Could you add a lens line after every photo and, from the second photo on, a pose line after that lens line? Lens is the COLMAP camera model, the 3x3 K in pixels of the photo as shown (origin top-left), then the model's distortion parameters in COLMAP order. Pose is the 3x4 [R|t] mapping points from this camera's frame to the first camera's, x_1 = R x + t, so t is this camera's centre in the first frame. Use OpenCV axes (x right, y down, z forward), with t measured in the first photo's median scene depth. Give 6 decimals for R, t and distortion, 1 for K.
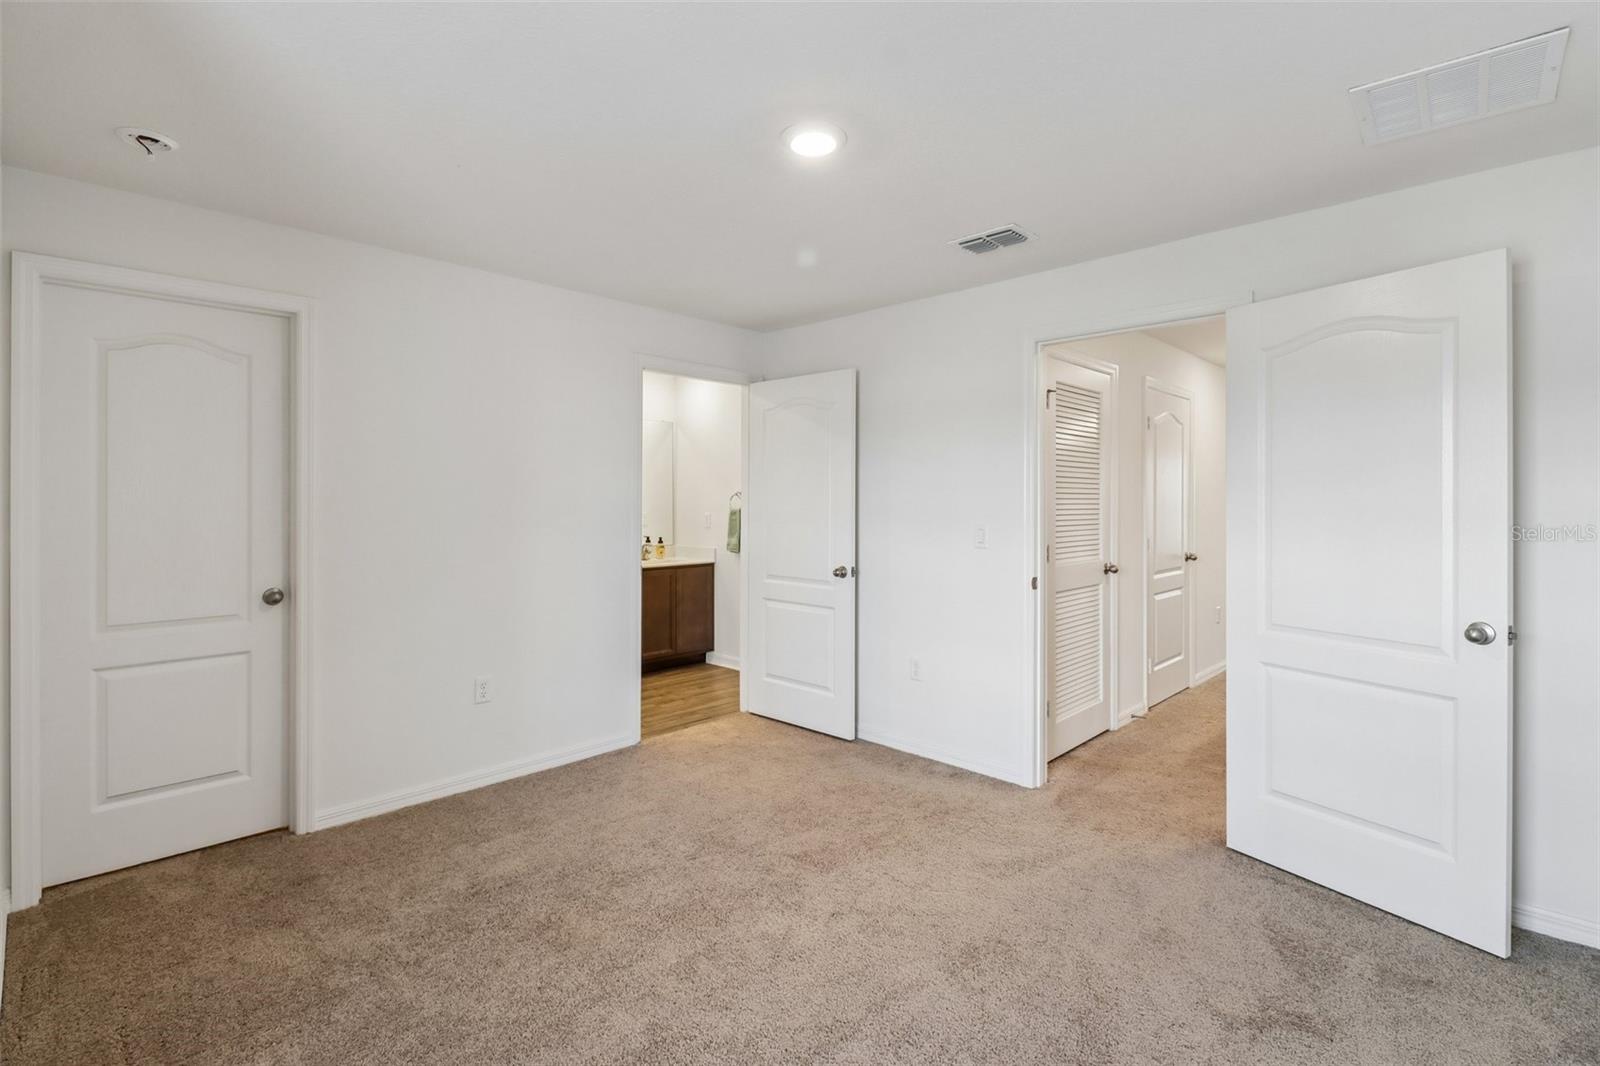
lens RADIAL K [[743.0, 0, 804.2], [0, 743.0, 503.5], [0, 0, 1]] dist [0.018542, -0.015376]
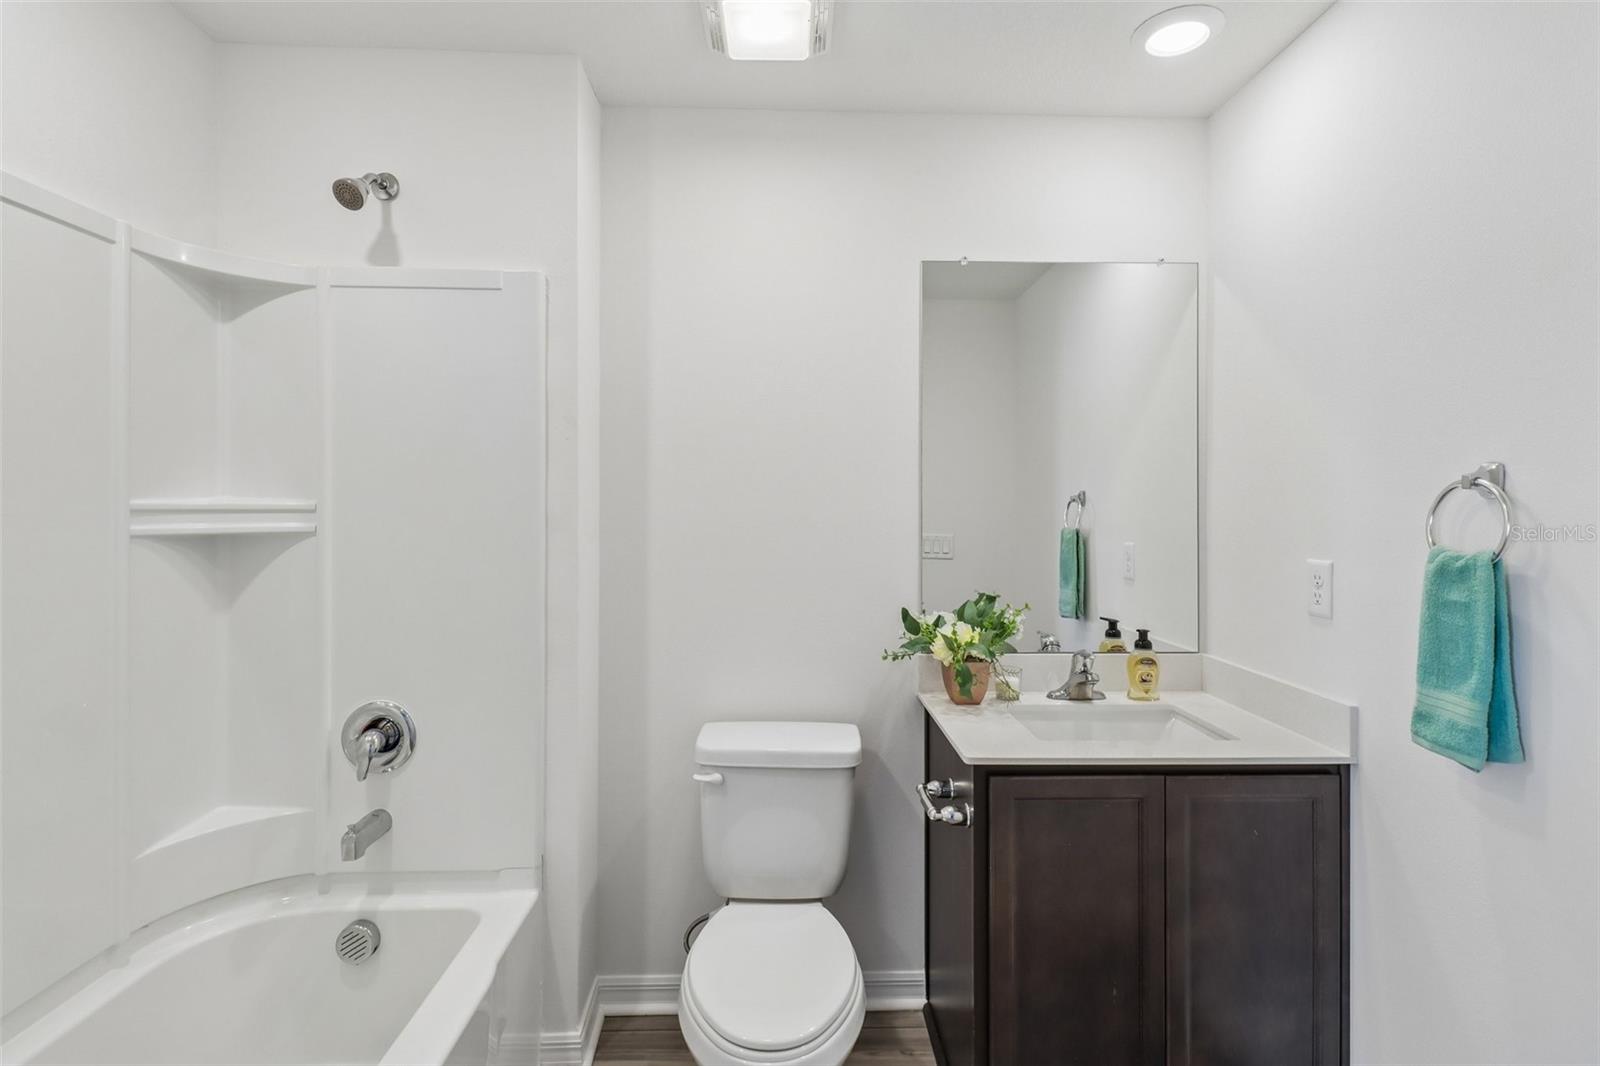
lens RADIAL K [[782.3, 0, 800.4], [0, 782.3, 497.1], [0, 0, 1]] dist [0.001189, -0.000186]
pose [[0.717463, -0.008377, -0.696546, -0.072776], [-0.003114, 0.999879, -0.015232, -0.004200], [0.696590, 0.013097, 0.717350, 0.708789]]
